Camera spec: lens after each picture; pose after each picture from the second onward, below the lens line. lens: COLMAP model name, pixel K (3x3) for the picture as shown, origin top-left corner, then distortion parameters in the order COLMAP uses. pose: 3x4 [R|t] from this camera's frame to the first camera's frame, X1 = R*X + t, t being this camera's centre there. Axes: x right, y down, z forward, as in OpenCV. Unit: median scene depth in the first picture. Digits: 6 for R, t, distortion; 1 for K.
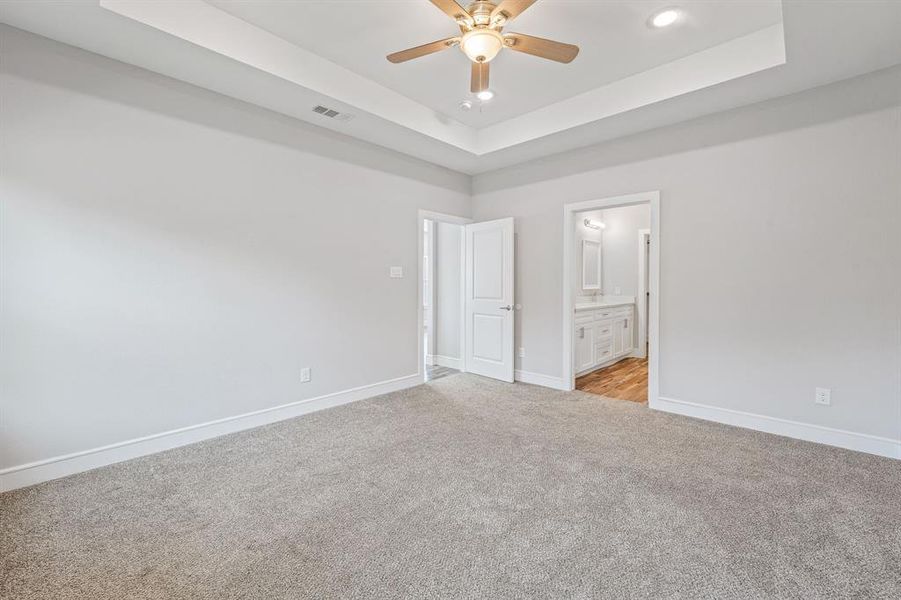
lens RADIAL K [[374.6, 0, 451.8], [0, 374.6, 287.3], [0, 0, 1]] dist [-0.000616, -0.000374]
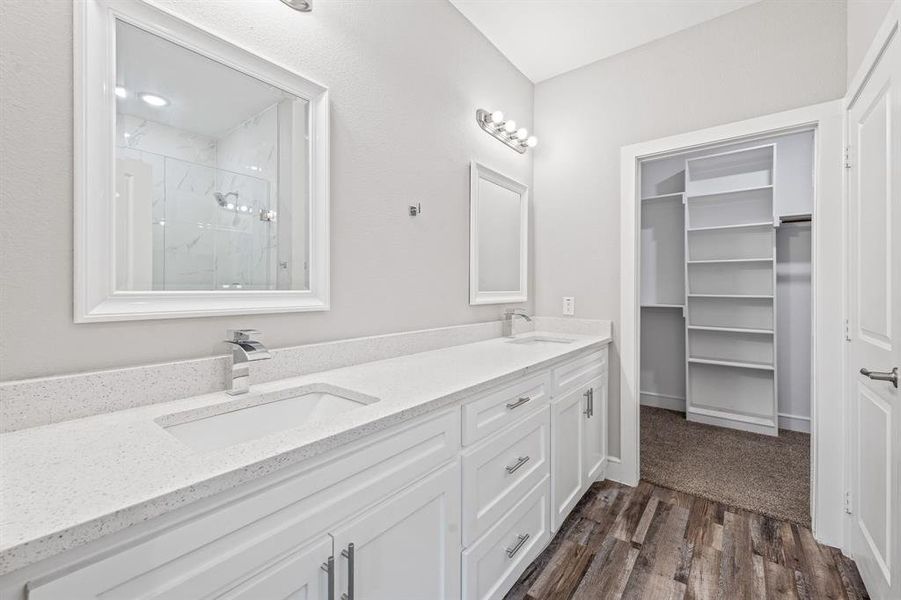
lens RADIAL K [[374.6, 0, 451.8], [0, 374.6, 287.3], [0, 0, 1]] dist [-0.000616, -0.000374]
pose [[0.996689, 0.003490, 0.081232, 0.295196], [-0.002562, 0.999930, -0.011526, -0.006424], [-0.081266, 0.011280, 0.996629, 0.632358]]
